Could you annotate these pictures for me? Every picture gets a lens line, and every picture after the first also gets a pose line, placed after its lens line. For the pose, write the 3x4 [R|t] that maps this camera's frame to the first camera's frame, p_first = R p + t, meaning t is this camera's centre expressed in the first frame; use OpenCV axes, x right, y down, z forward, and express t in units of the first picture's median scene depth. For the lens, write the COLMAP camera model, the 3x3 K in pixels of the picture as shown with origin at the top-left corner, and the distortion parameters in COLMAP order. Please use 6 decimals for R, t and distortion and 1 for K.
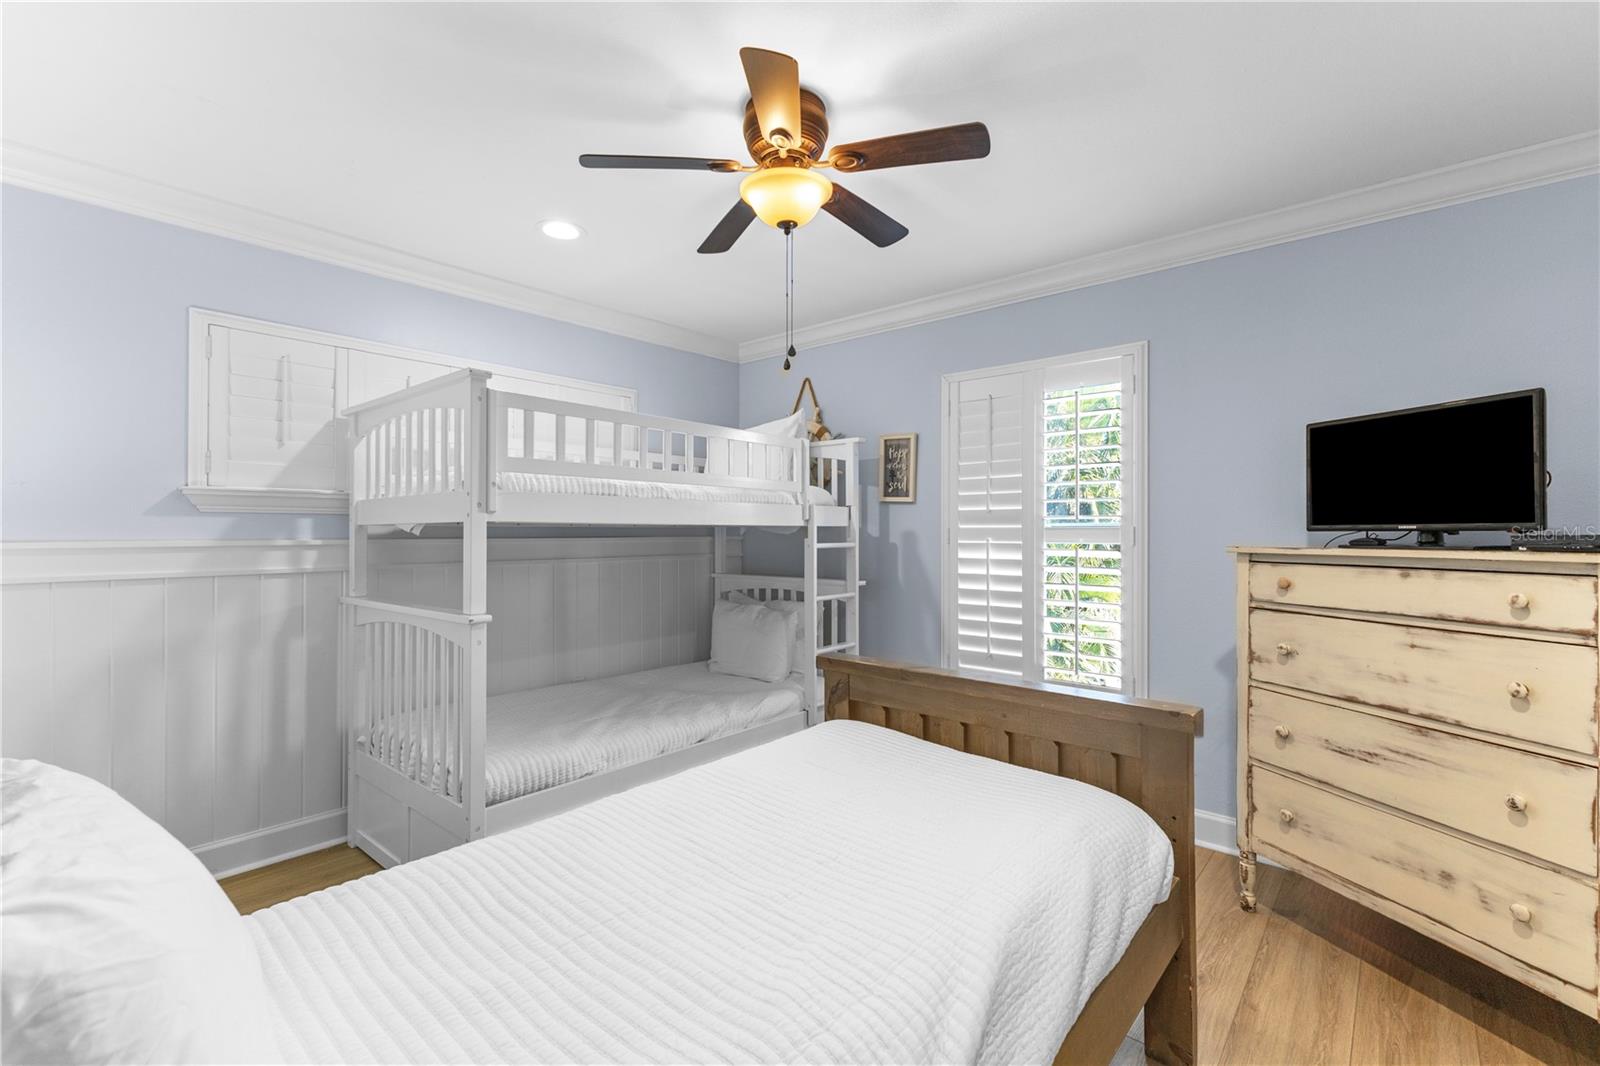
lens RADIAL K [[696.4, 0, 806.5], [0, 696.4, 529.0], [0, 0, 1]] dist [0.011261, -0.000242]
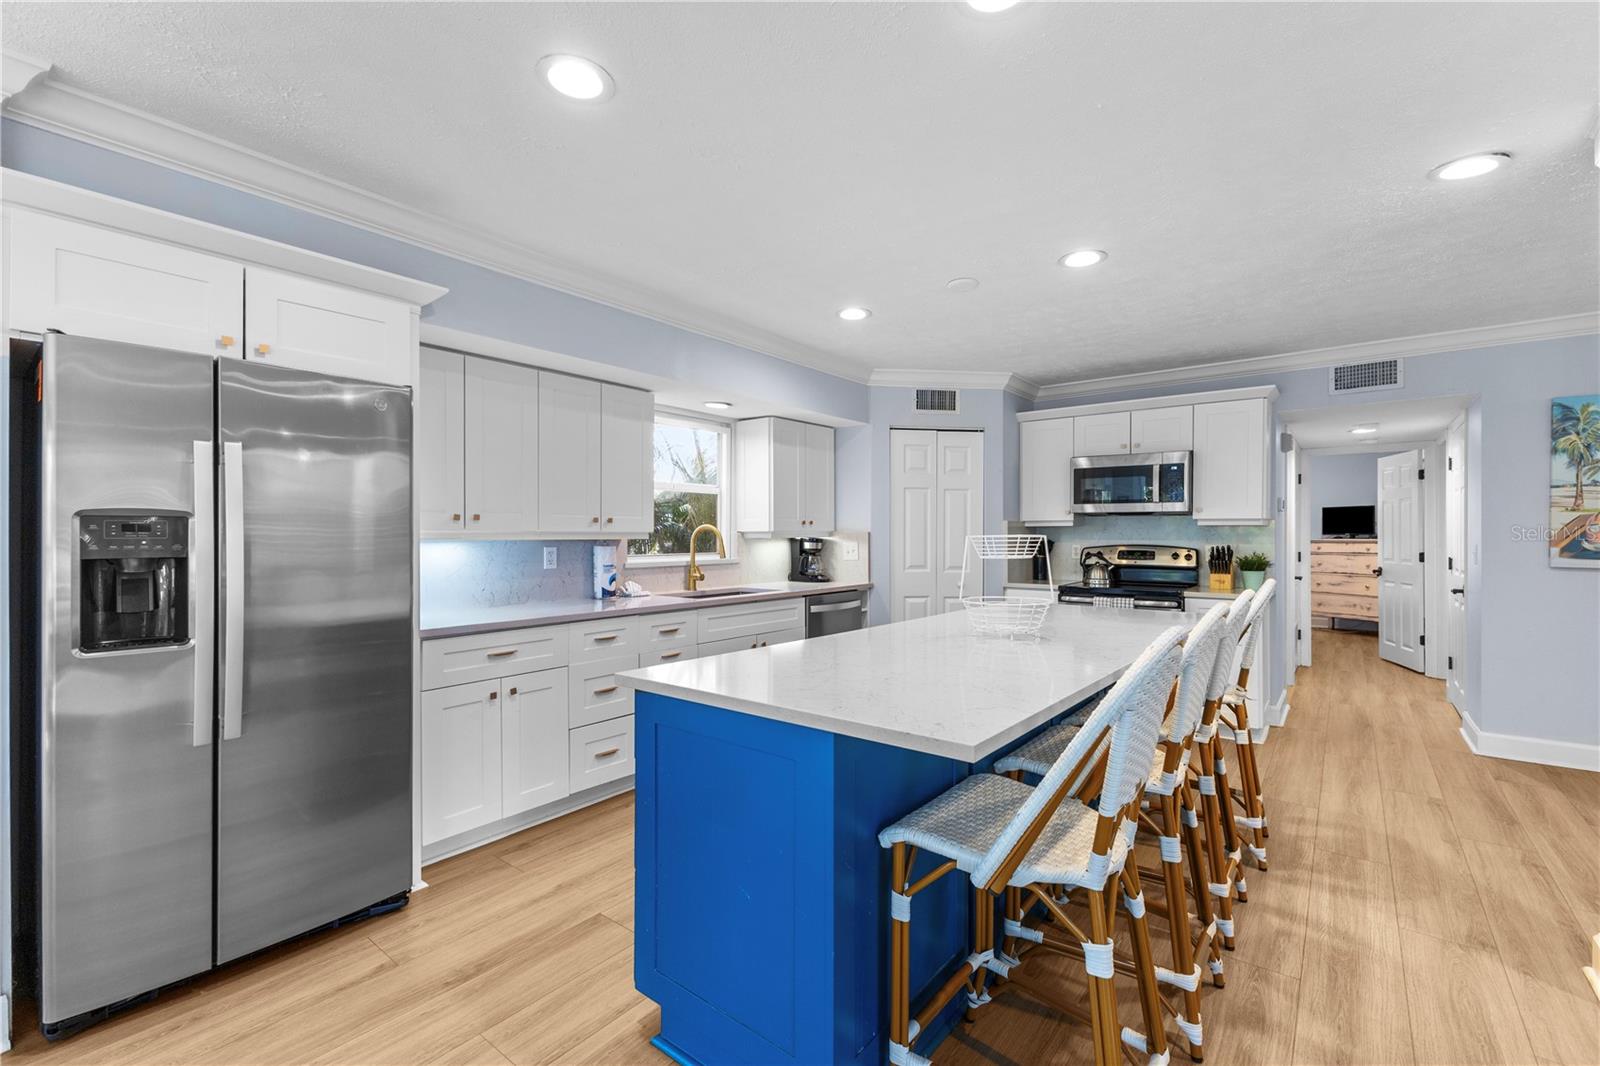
lens RADIAL K [[696.4, 0, 797.6], [0, 696.4, 532.4], [0, 0, 1]] dist [0.011261, -0.000242]
pose [[0.999455, -0.001410, 0.032994, -2.401305], [0.001486, 0.999996, -0.002282, -0.006405], [-0.032990, 0.002330, 0.999453, -2.881430]]
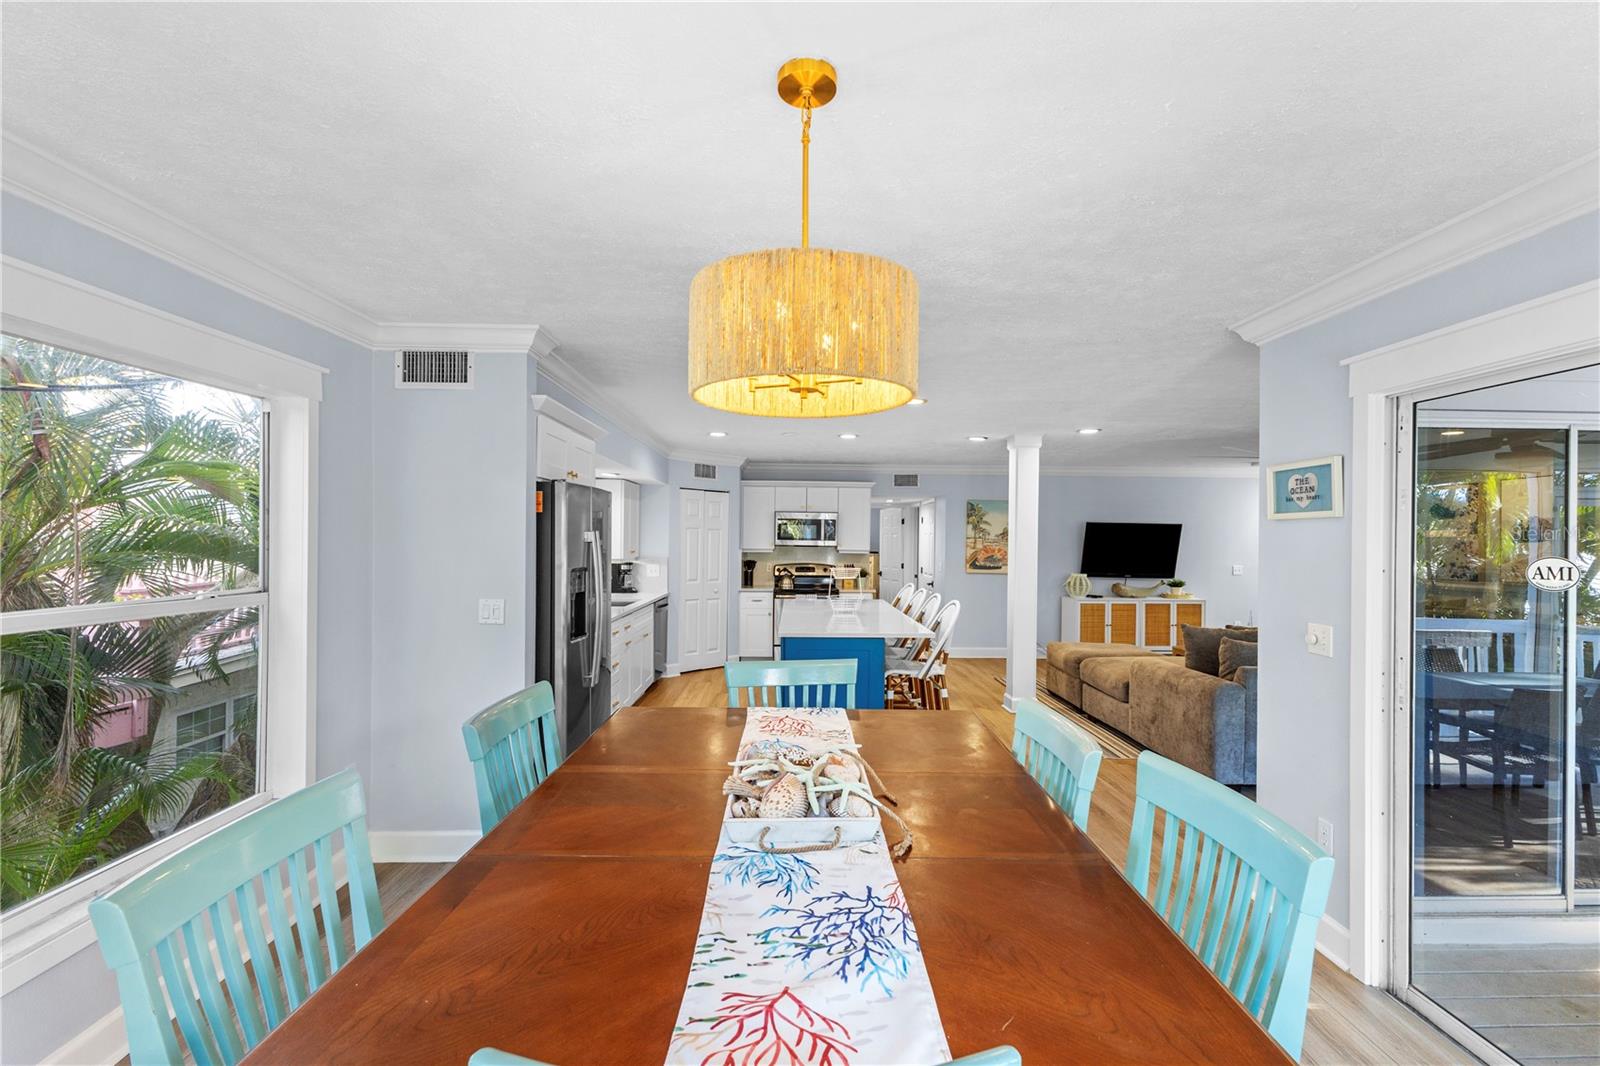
lens RADIAL K [[696.4, 0, 806.3], [0, 696.4, 540.0], [0, 0, 1]] dist [0.011261, -0.000242]
pose [[0.750847, 0.004731, 0.660459, -3.748640], [-0.007576, 0.999970, 0.001450, -0.103725], [-0.660432, -0.006093, 0.750861, -3.560395]]
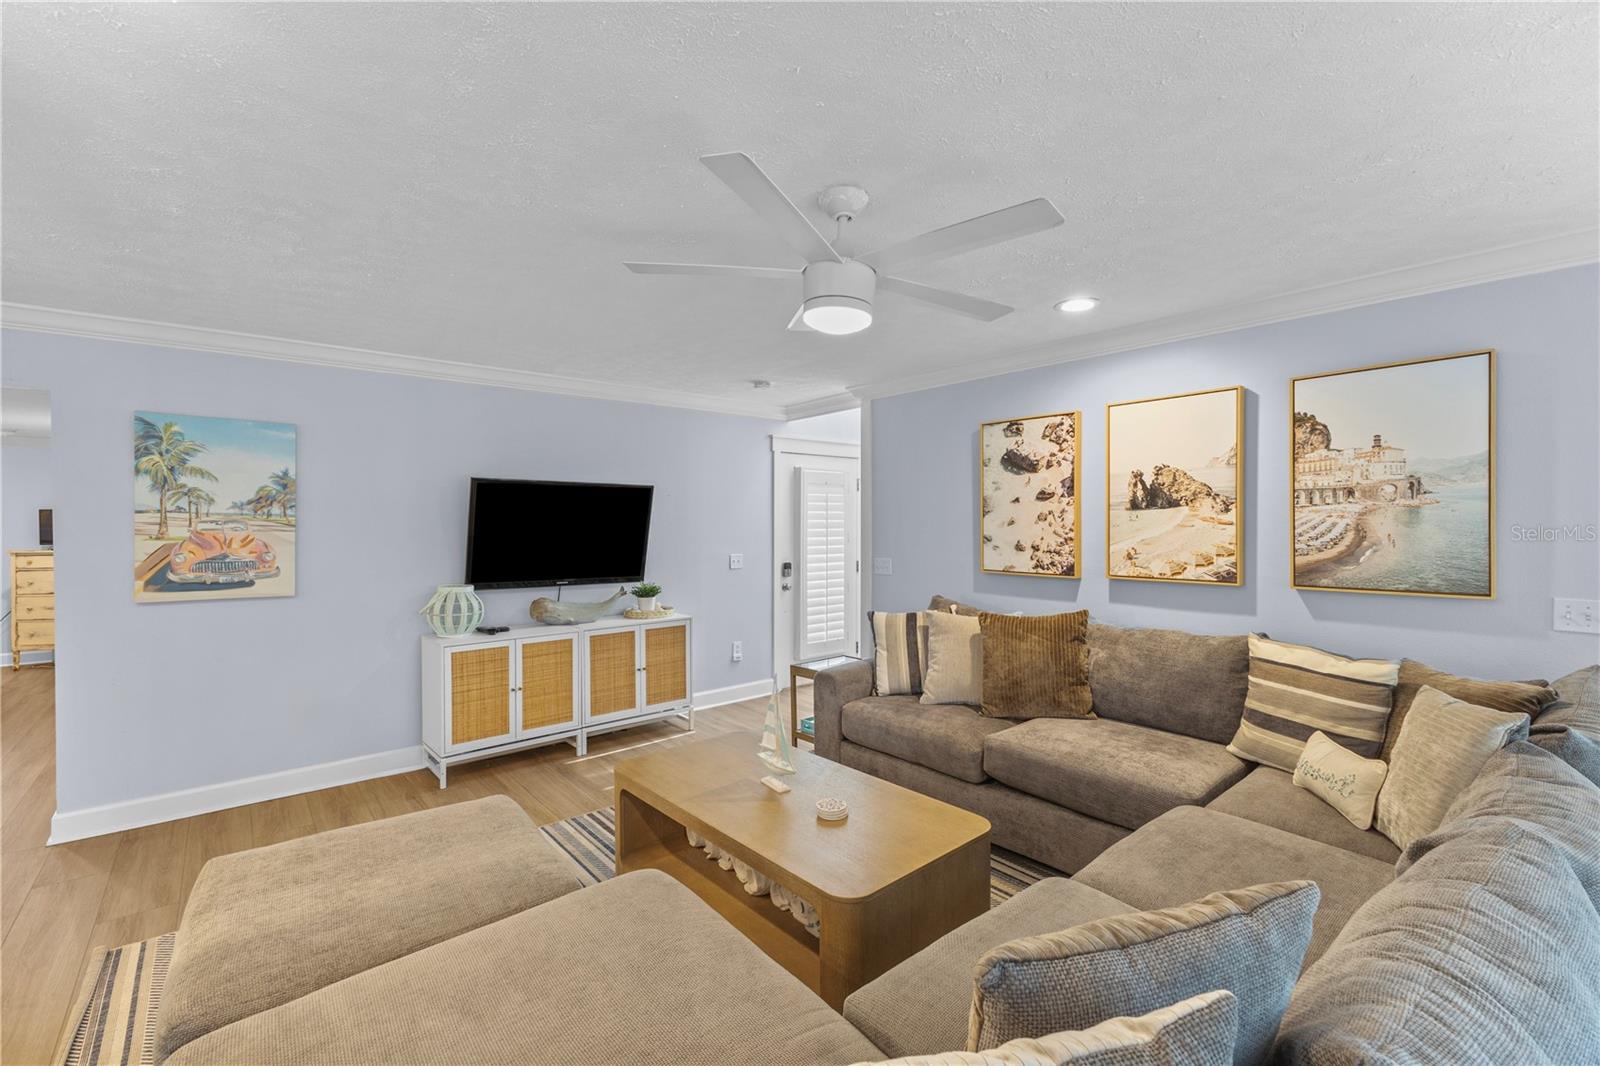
lens RADIAL K [[696.4, 0, 804.4], [0, 696.4, 529.8], [0, 0, 1]] dist [0.011261, -0.000242]
pose [[0.180020, -0.013864, 0.983565, -1.752576], [0.004623, 0.999902, 0.013248, -0.090771], [-0.983652, 0.002162, 0.180066, -2.904711]]
